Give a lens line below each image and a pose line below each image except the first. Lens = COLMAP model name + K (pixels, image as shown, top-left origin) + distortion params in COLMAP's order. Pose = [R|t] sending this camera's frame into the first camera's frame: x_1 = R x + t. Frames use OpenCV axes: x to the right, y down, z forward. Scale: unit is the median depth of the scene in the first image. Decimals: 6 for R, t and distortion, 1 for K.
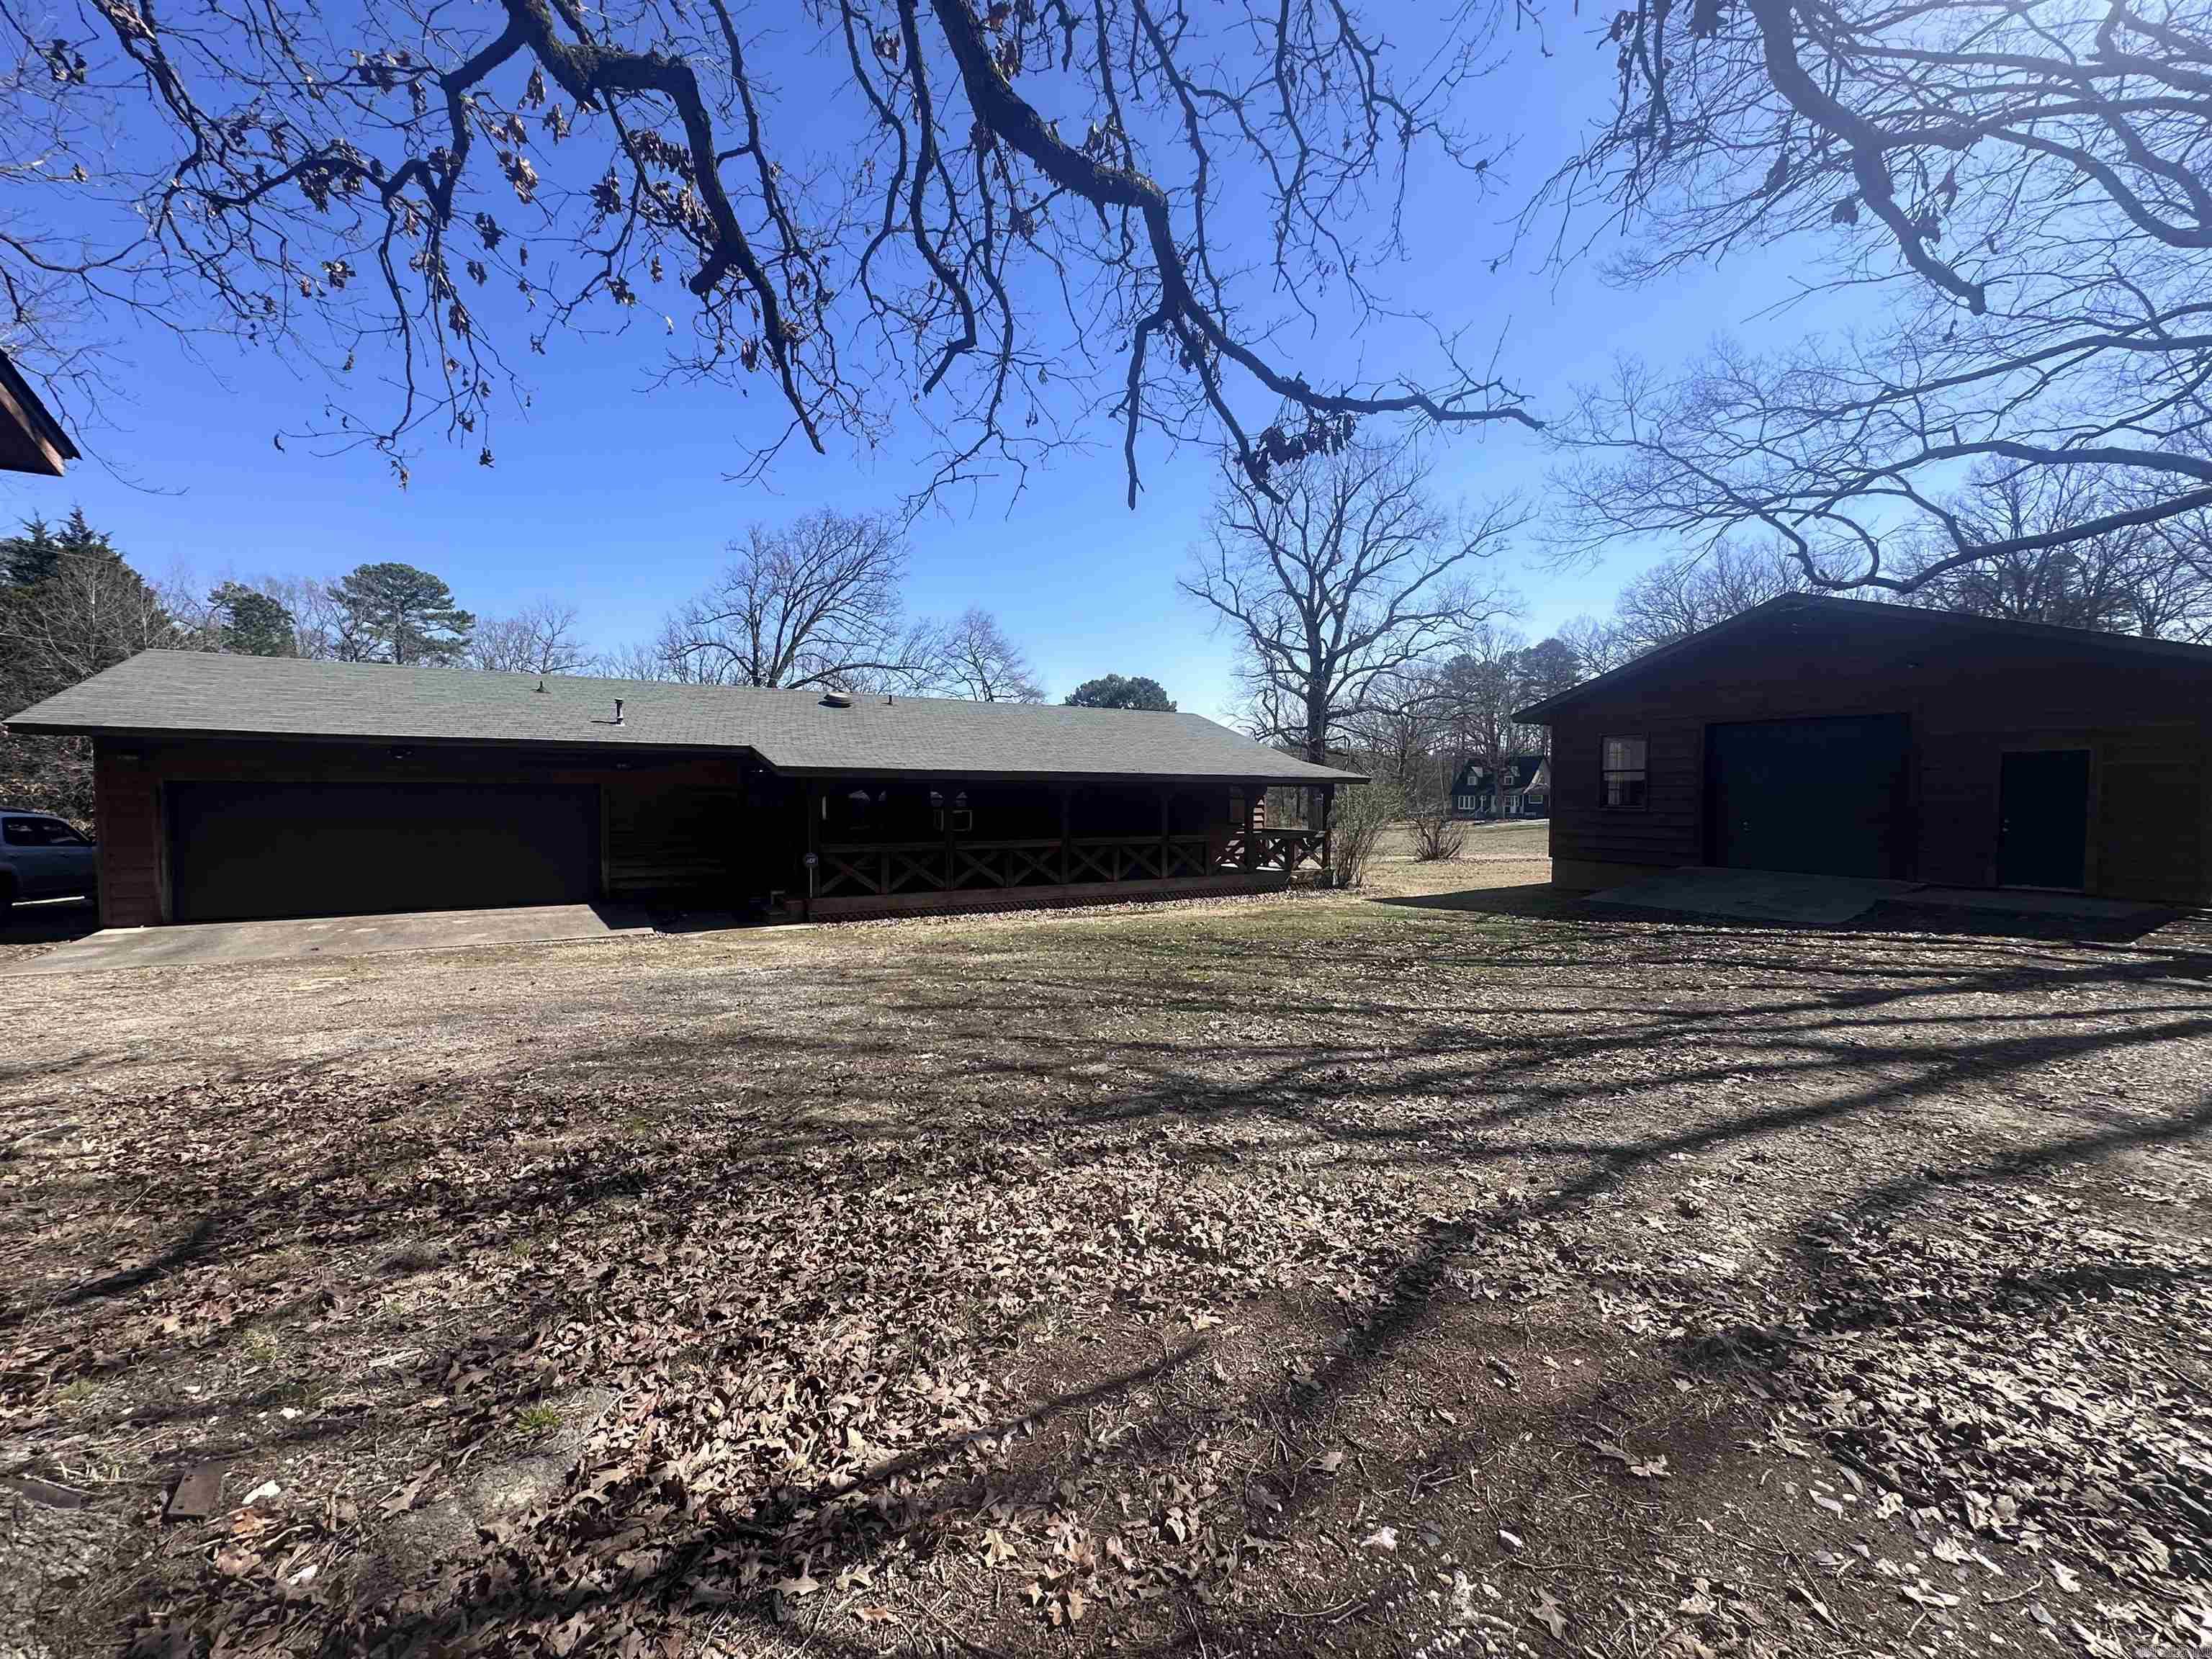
lens RADIAL K [[880.0, 0, 1106.0], [0, 880.0, 829.5], [0, 0, 1]] dist [-0.000154, -0.000133]
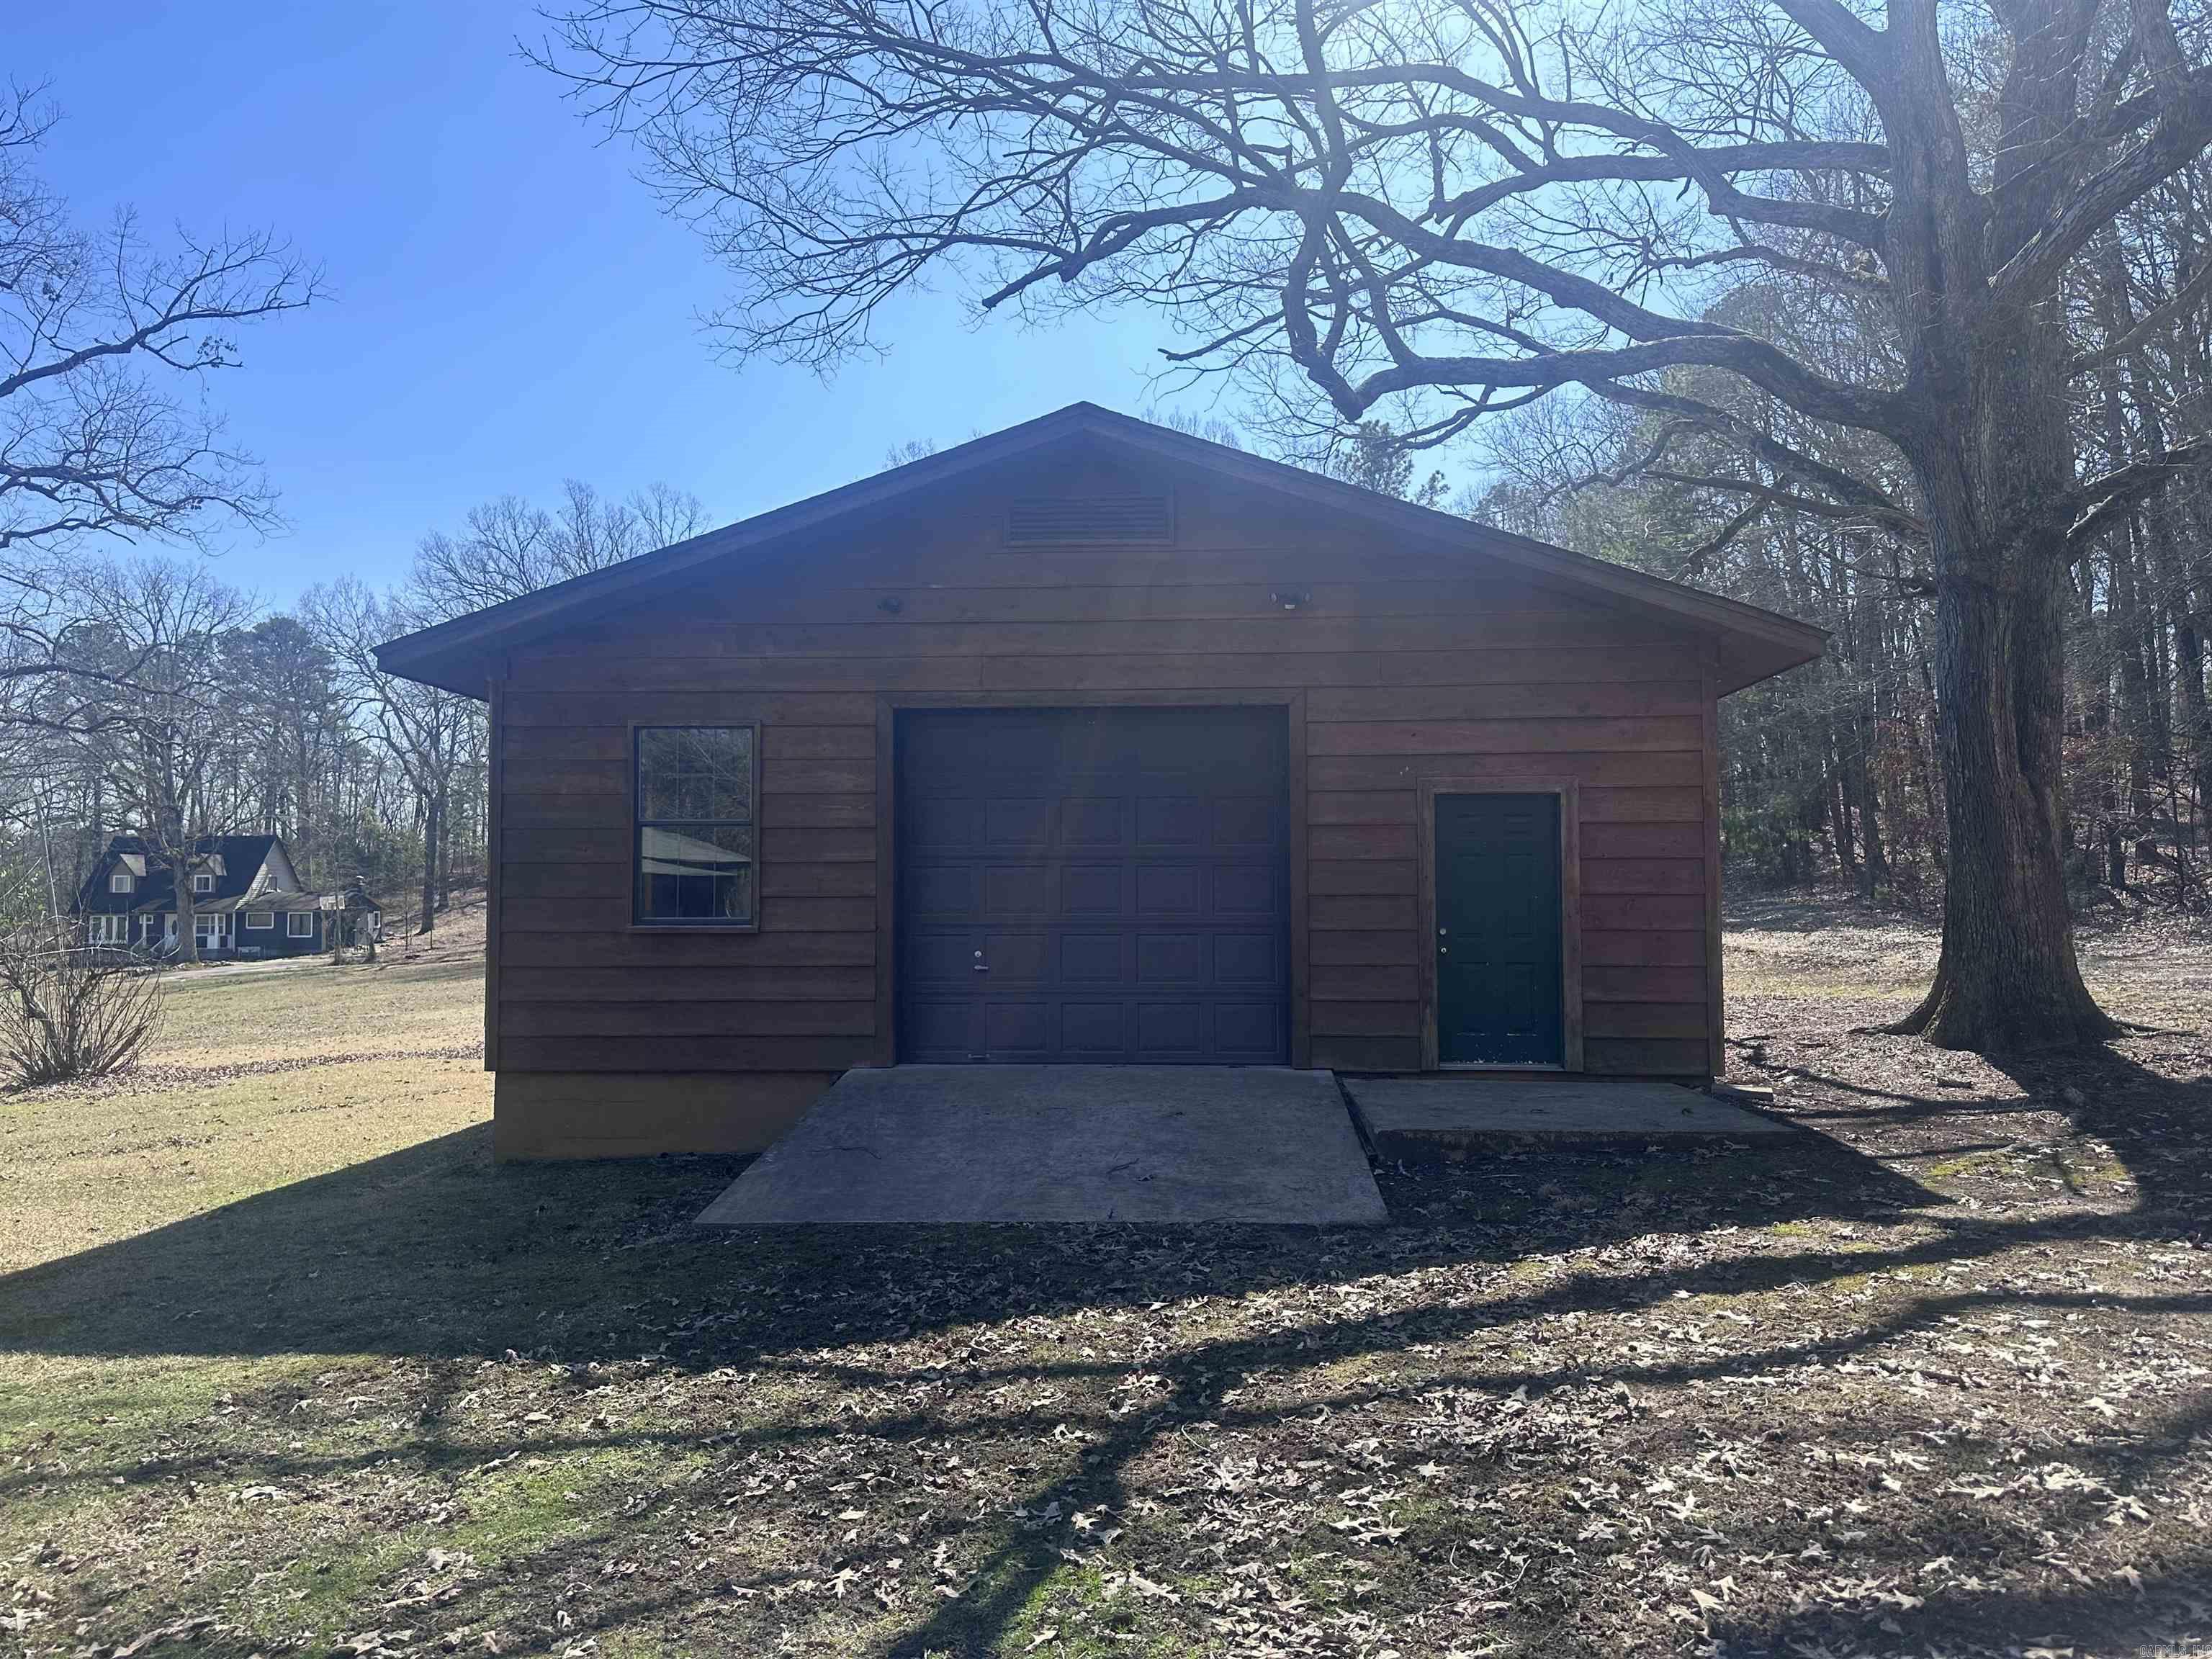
lens RADIAL K [[1535.0, 0, 1106.0], [0, 1535.0, 829.5], [0, 0, 1]] dist [0.126604, -0.158618]
pose [[0.574353, 0.033222, 0.817933, 0.061430], [0.042878, 0.996584, -0.070587, -0.003997], [-0.817484, 0.075613, 0.570966, 0.192133]]
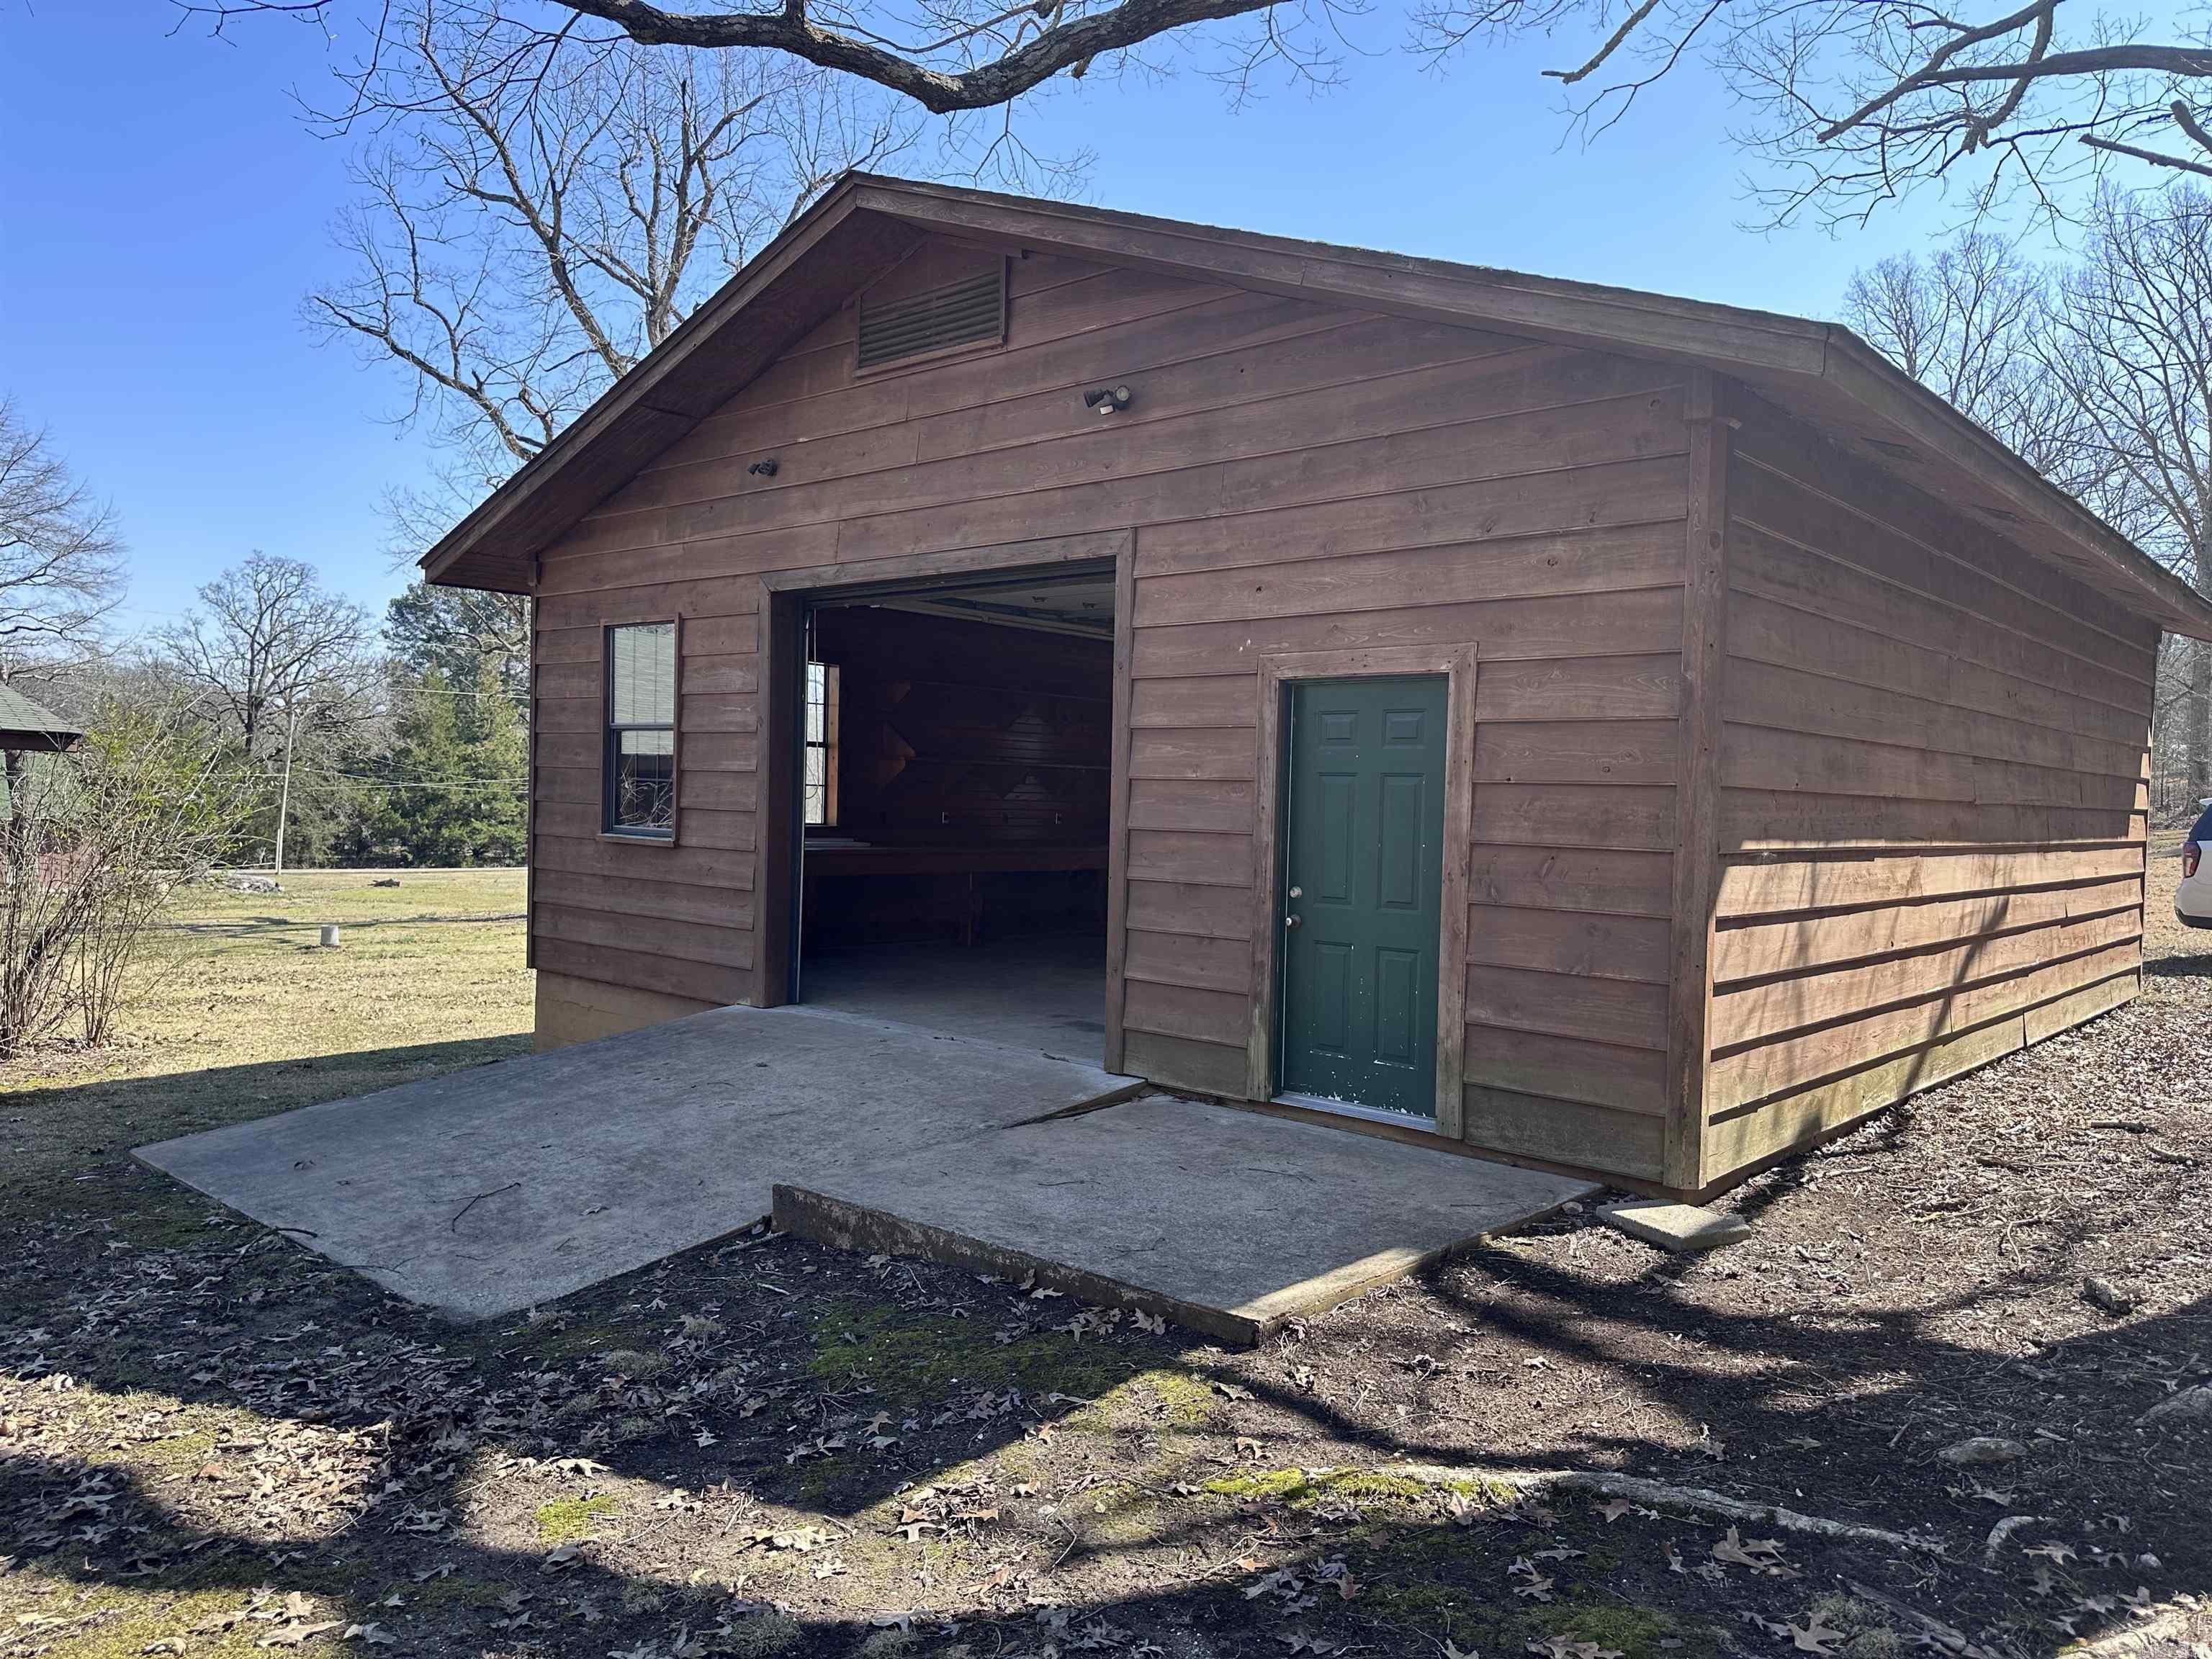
lens RADIAL K [[1535.0, 0, 1106.0], [0, 1535.0, 829.5], [0, 0, 1]] dist [0.126604, -0.158618]
pose [[0.959698, 0.015793, 0.280590, 0.234808], [-0.010284, 0.999725, -0.021096, -0.005873], [-0.280845, 0.017361, 0.959596, 0.141601]]
